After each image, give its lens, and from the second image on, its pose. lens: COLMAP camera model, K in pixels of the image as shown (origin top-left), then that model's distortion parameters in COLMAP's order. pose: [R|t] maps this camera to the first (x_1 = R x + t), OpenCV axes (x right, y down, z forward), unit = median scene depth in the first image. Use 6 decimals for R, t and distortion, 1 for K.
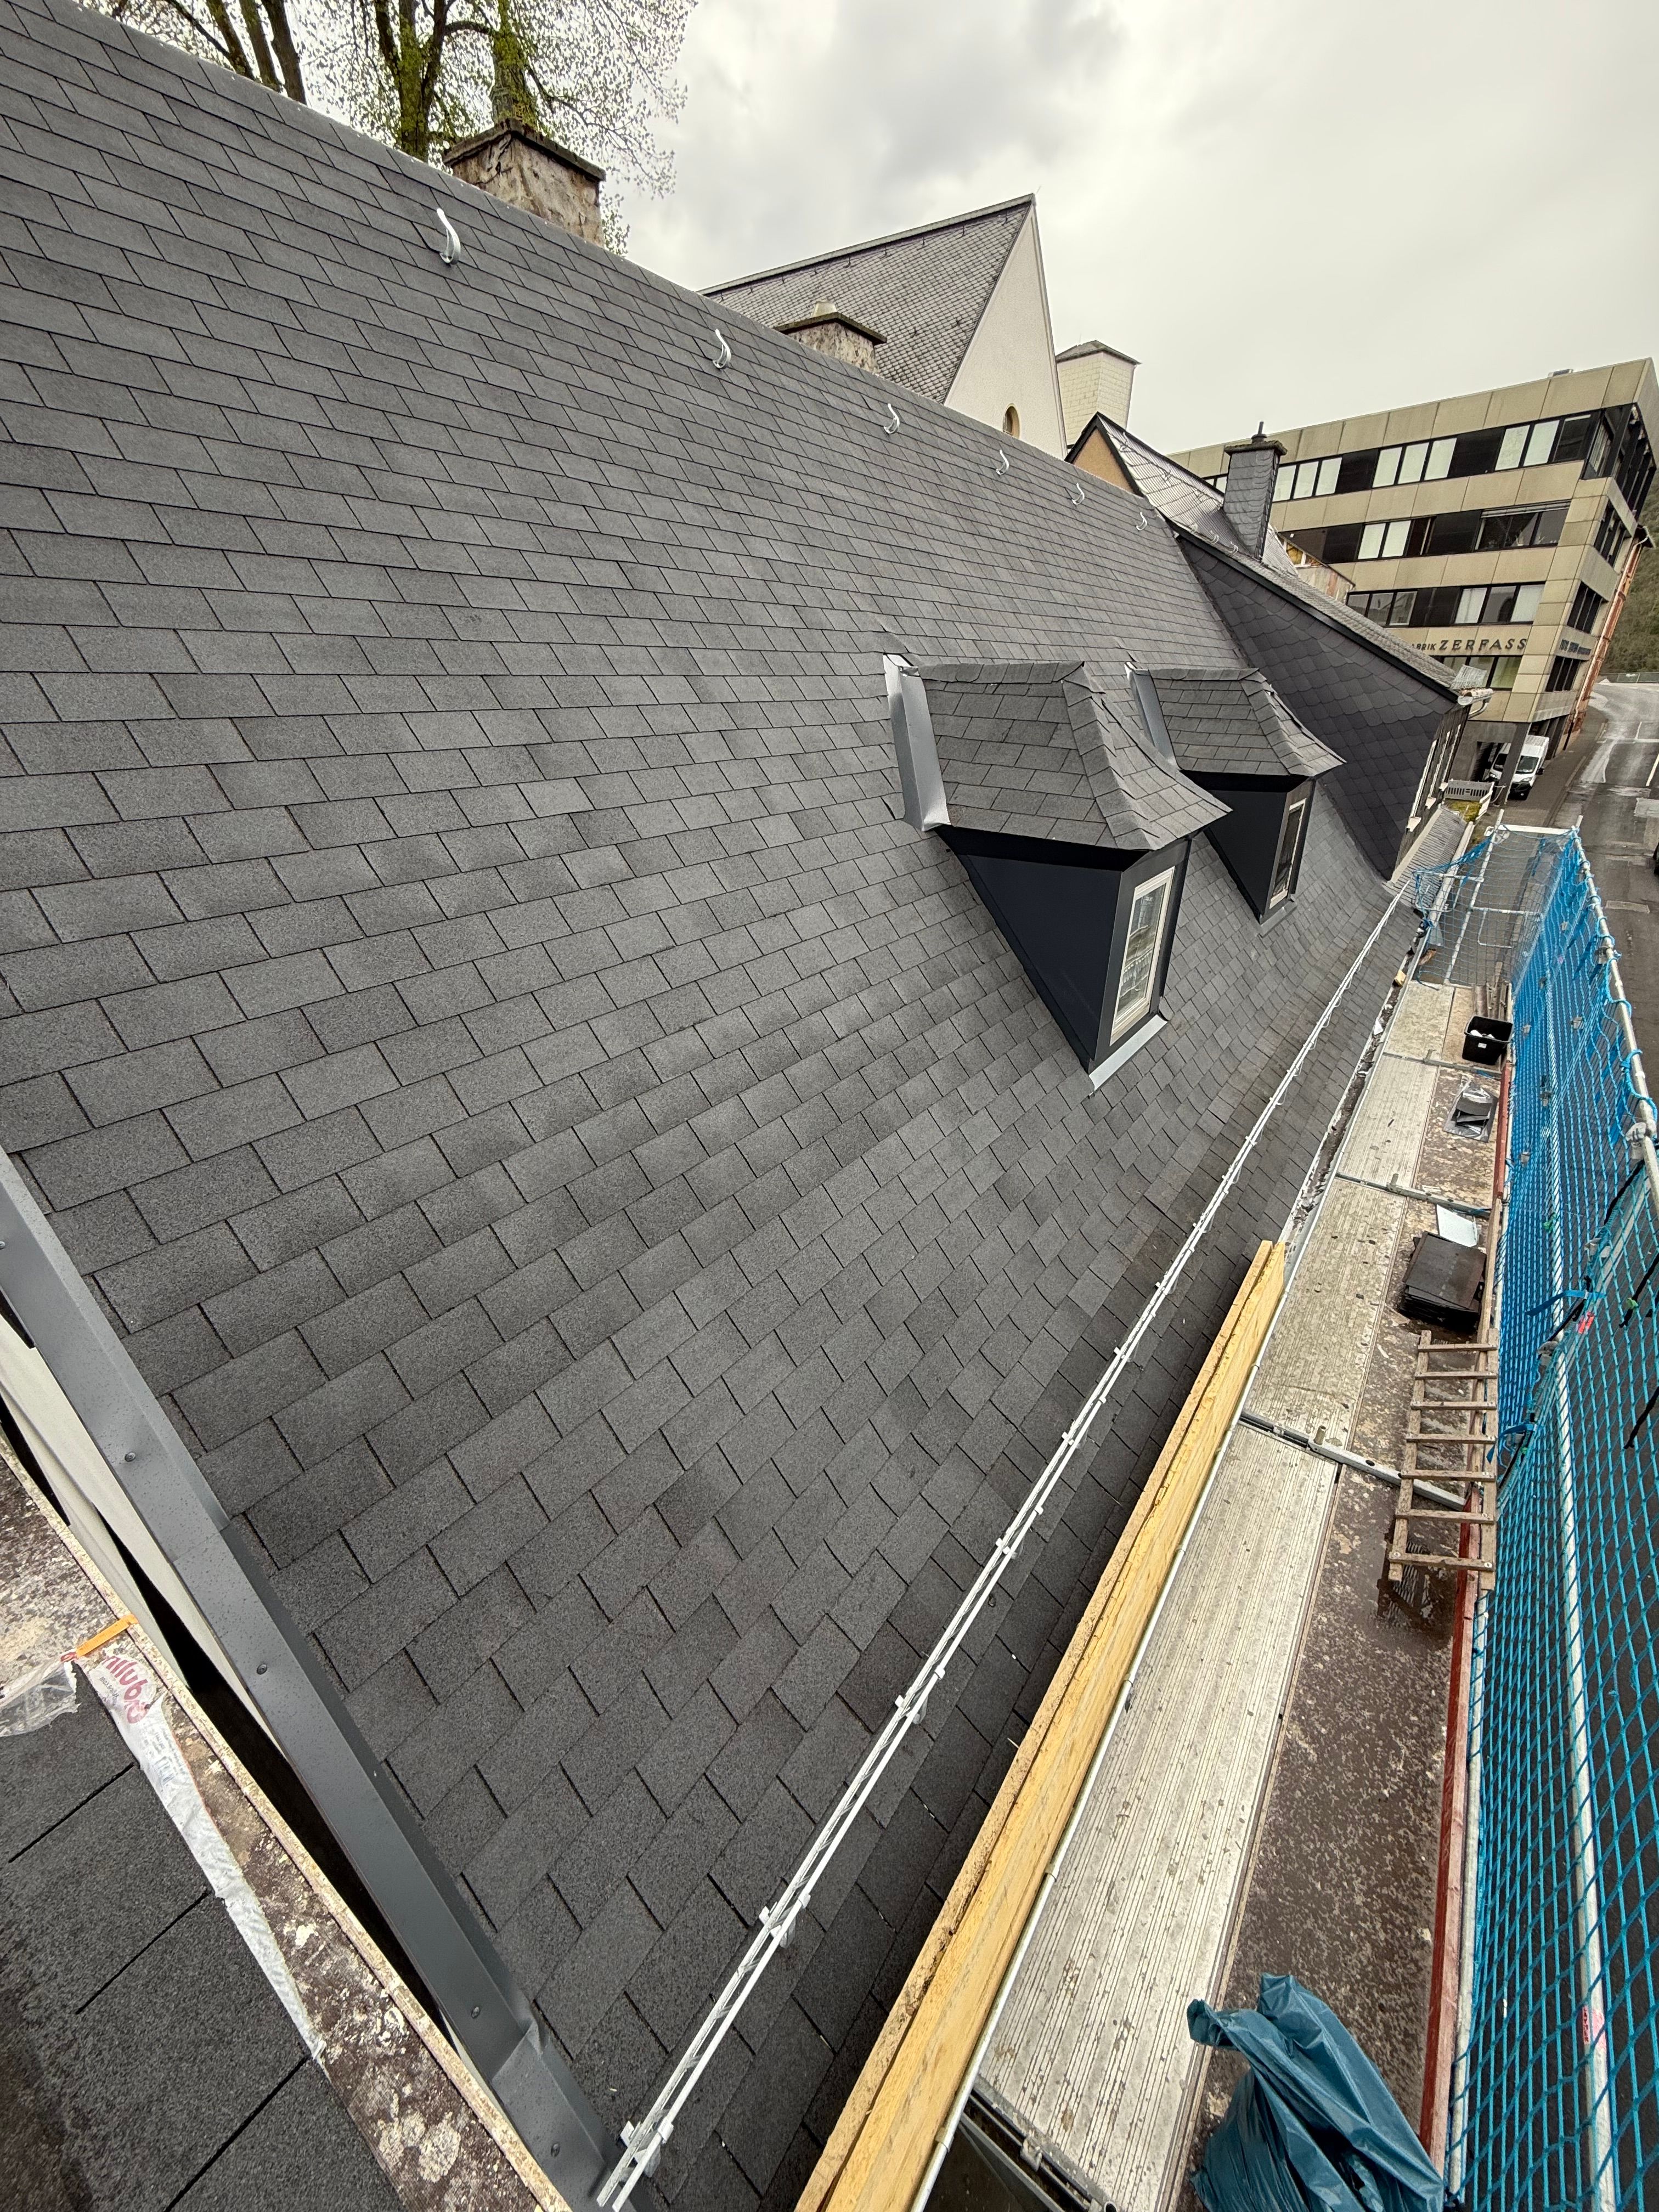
lens RADIAL K [[879.7, 0, 829.5], [0, 879.7, 1106.0], [0, 0, 1]] dist [-0.001429, 0.000052]
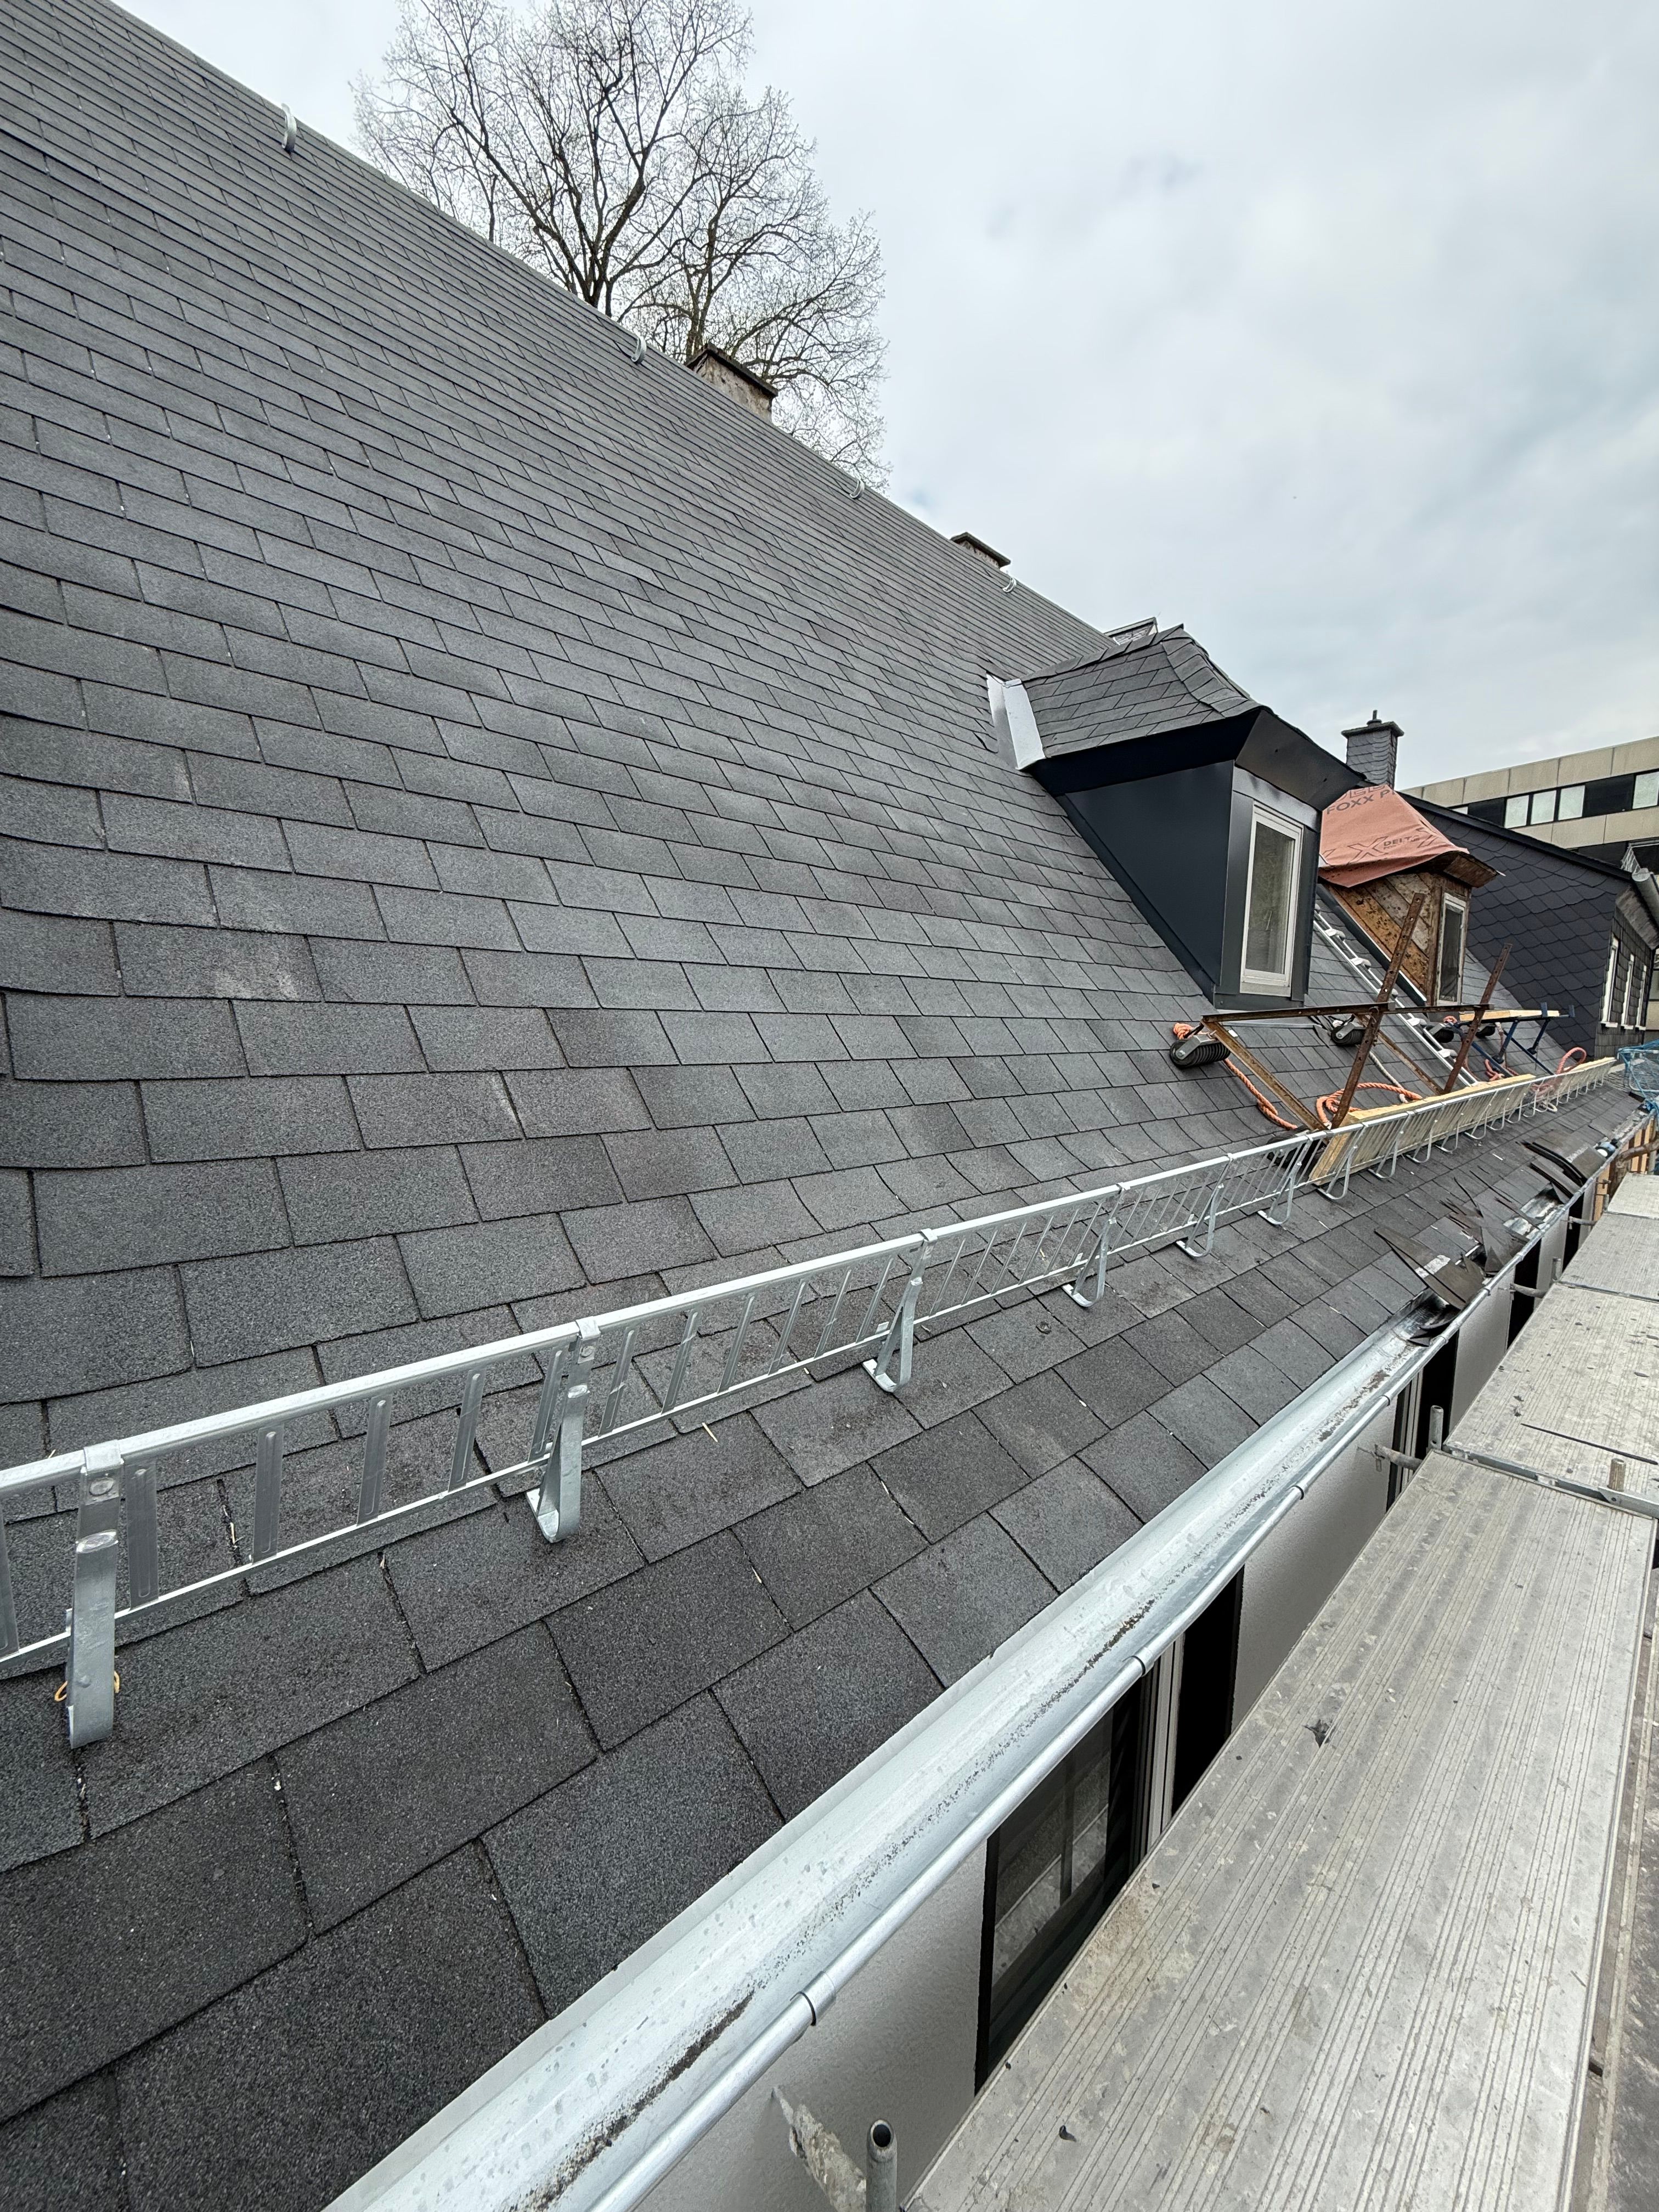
lens RADIAL K [[880.2, 0, 829.5], [0, 880.2, 1106.0], [0, 0, 1]] dist [0.002033, 0.000196]
pose [[0.985412, 0.035296, -0.166484, 0.075685], [-0.091031, 0.935865, -0.340396, 0.375666], [0.143792, 0.350586, 0.925426, 0.199404]]
